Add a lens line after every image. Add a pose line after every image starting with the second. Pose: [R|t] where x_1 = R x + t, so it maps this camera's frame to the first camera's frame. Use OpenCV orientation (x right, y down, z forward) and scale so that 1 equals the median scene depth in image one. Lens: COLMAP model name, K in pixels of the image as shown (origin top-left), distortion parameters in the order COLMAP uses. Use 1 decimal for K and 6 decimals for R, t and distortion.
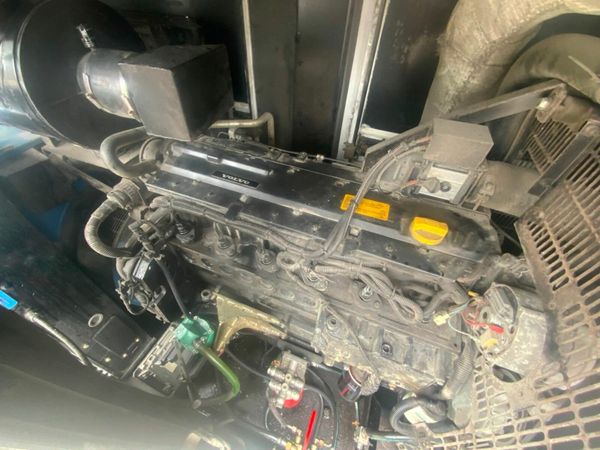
lens RADIAL K [[239.5, 0, 300.0], [0, 239.5, 225.0], [0, 0, 1]] dist [0.021011, -0.016105]
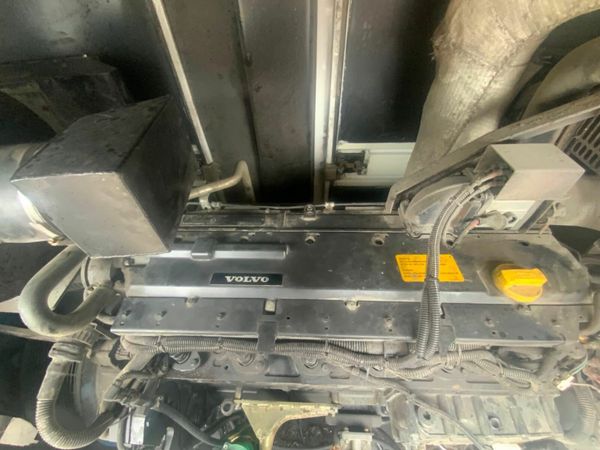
lens RADIAL K [[239.5, 0, 300.0], [0, 239.5, 225.0], [0, 0, 1]] dist [0.021011, -0.016105]
pose [[0.941711, -0.285985, 0.177182, -0.208589], [0.284743, 0.958037, 0.032951, -0.334213], [-0.179170, 0.019421, 0.983626, 0.283501]]
